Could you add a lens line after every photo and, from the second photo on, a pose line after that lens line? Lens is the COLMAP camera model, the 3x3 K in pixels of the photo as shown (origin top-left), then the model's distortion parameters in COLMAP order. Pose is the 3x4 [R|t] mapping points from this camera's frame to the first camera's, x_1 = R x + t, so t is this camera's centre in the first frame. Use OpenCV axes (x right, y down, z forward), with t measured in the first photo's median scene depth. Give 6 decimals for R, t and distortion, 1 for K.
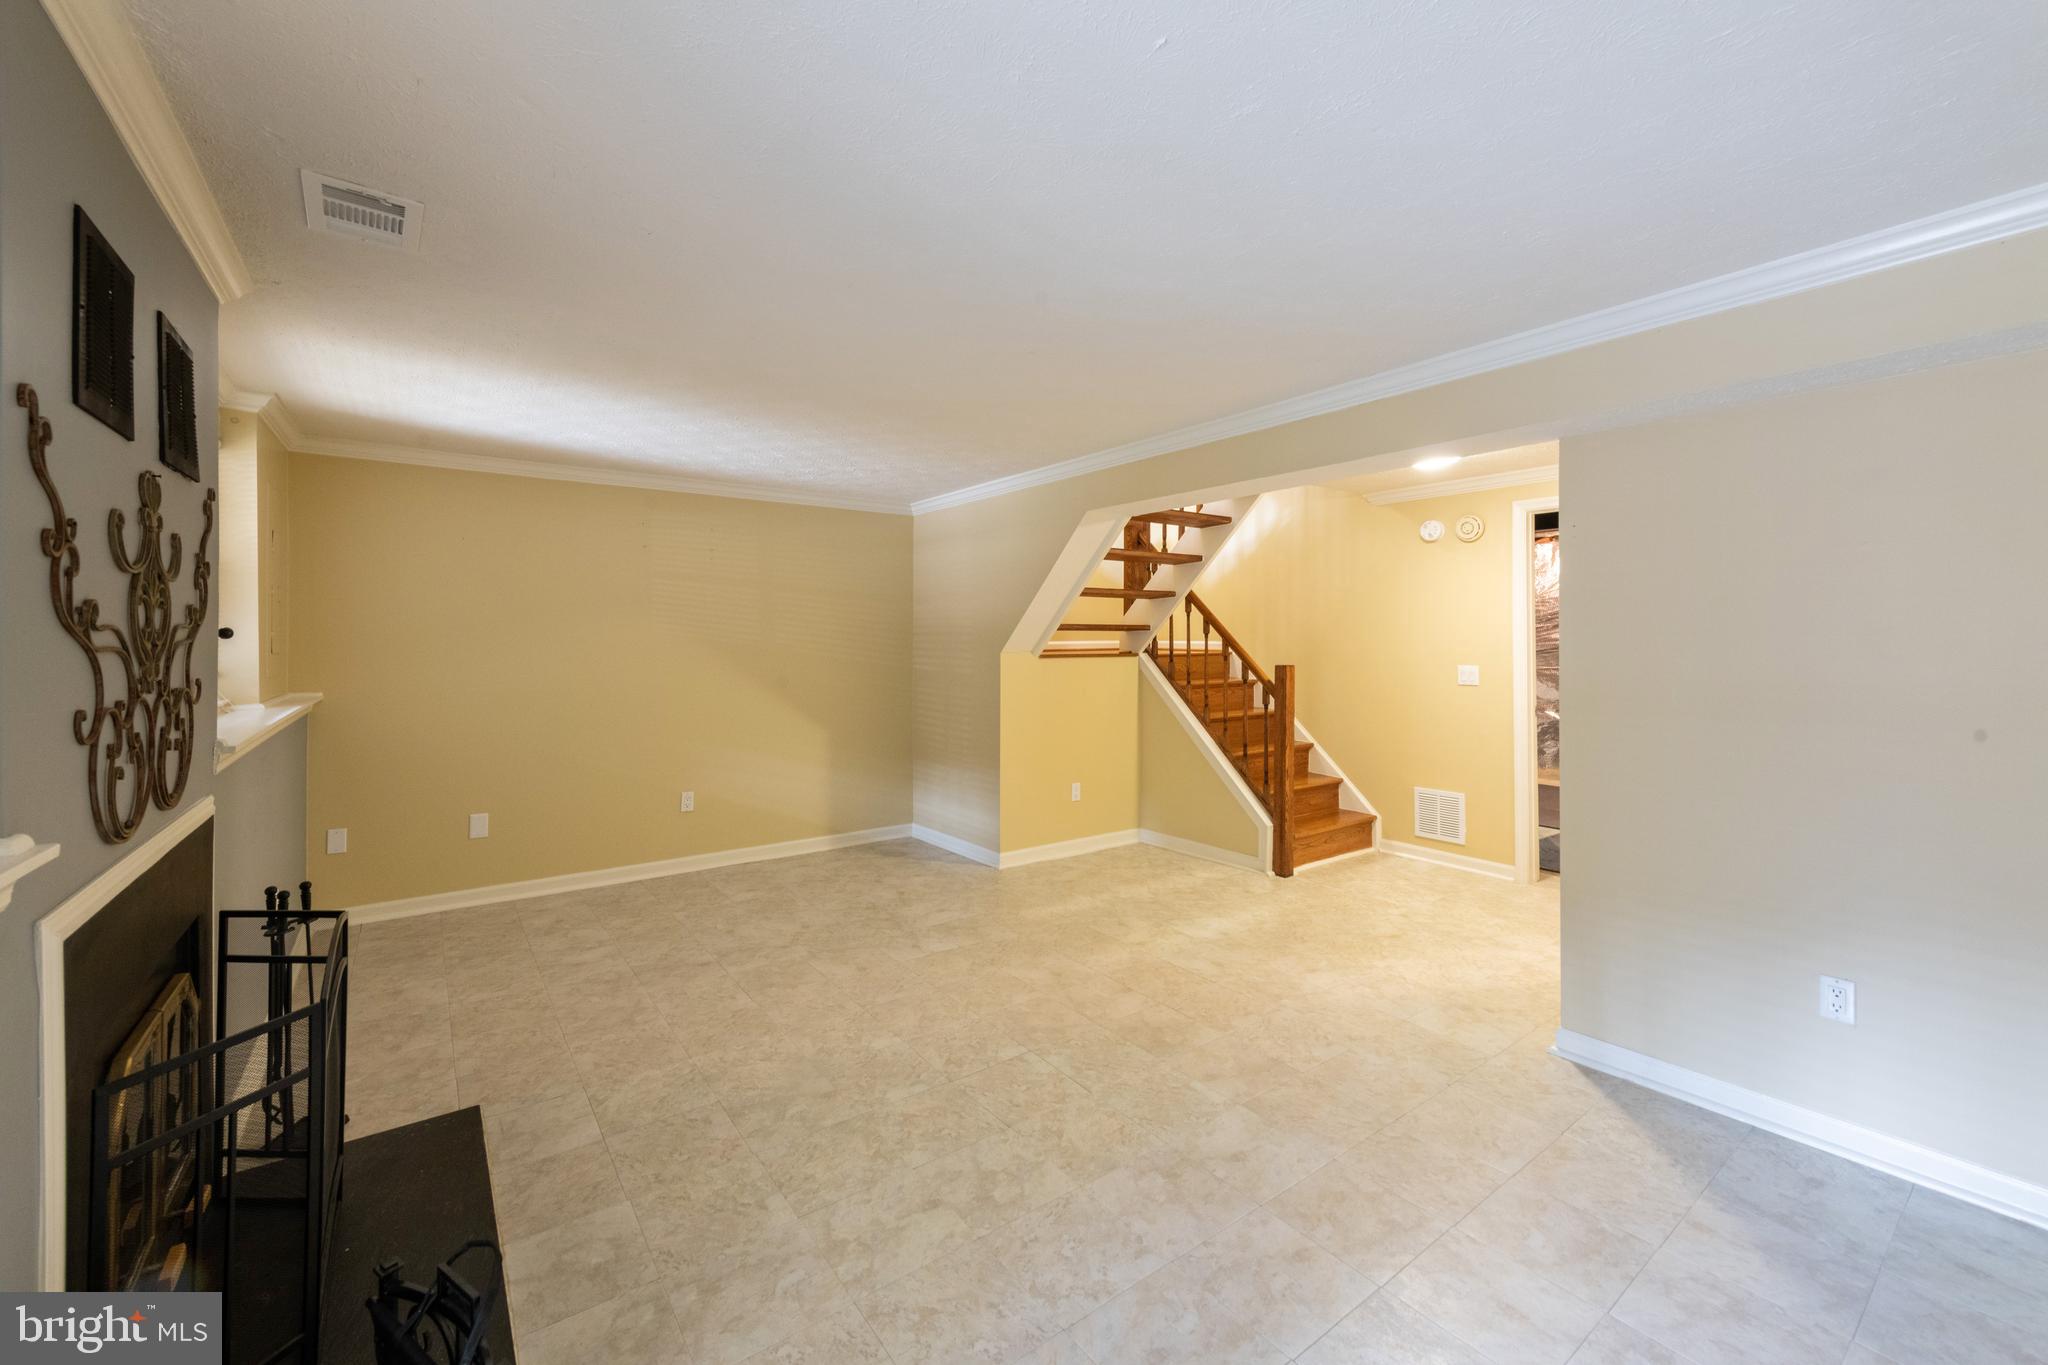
lens RADIAL K [[820.5, 0, 1030.3], [0, 820.5, 656.1], [0, 0, 1]] dist [0.001273, -0.000028]
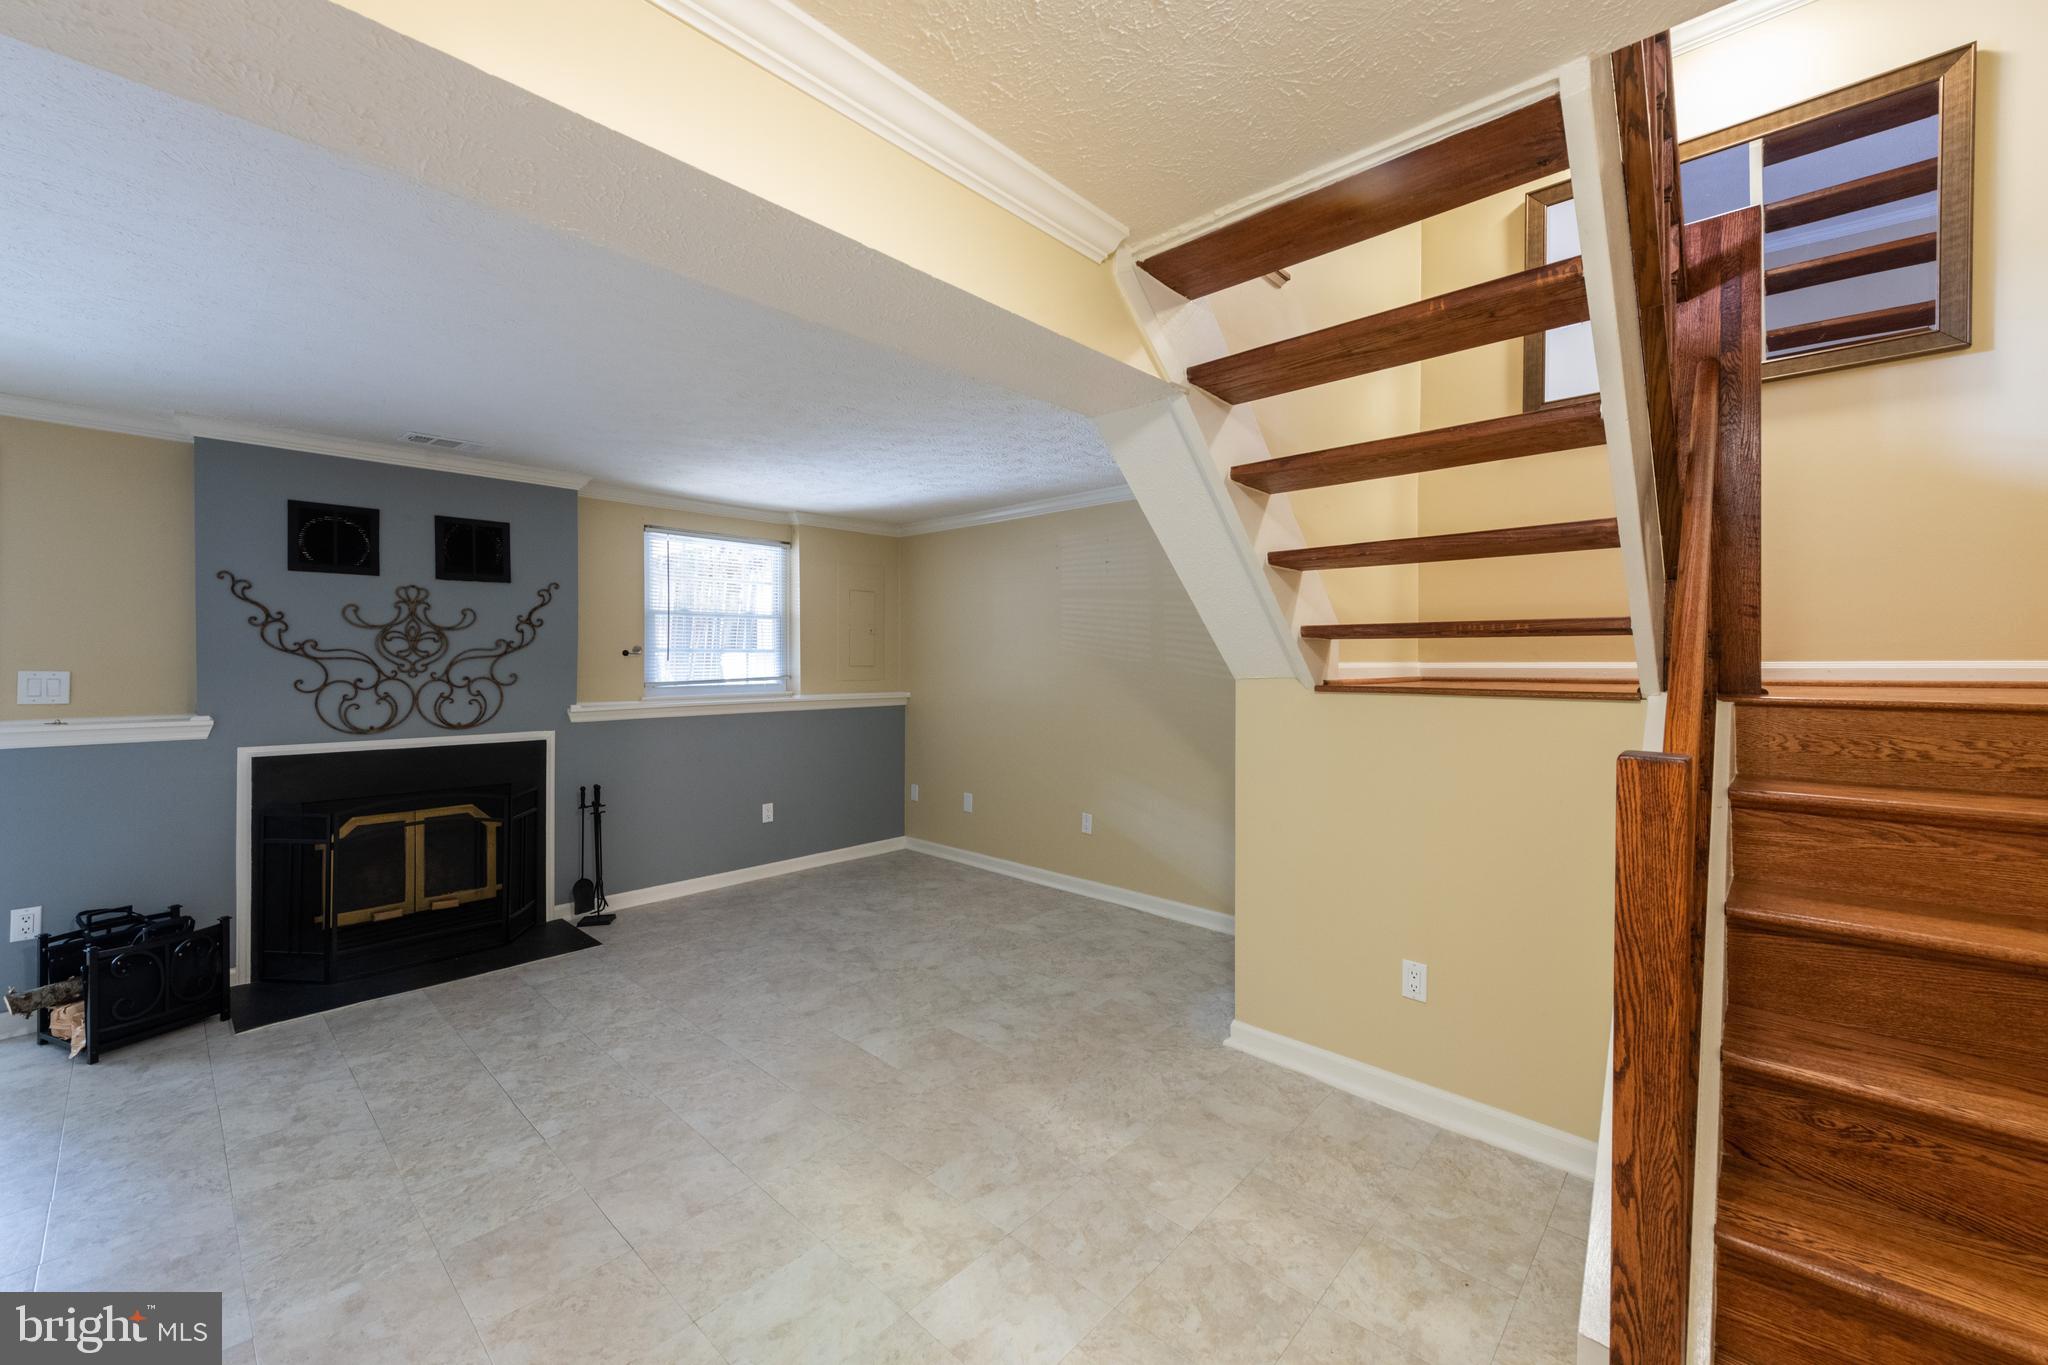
lens RADIAL K [[820.5, 0, 1030.3], [0, 820.5, 656.1], [0, 0, 1]] dist [0.001273, -0.000028]
pose [[0.178747, 0.002099, -0.983893, 0.817304], [-0.020837, 0.999782, -0.001653, -0.024838], [0.983674, 0.020797, 0.178752, 1.177931]]
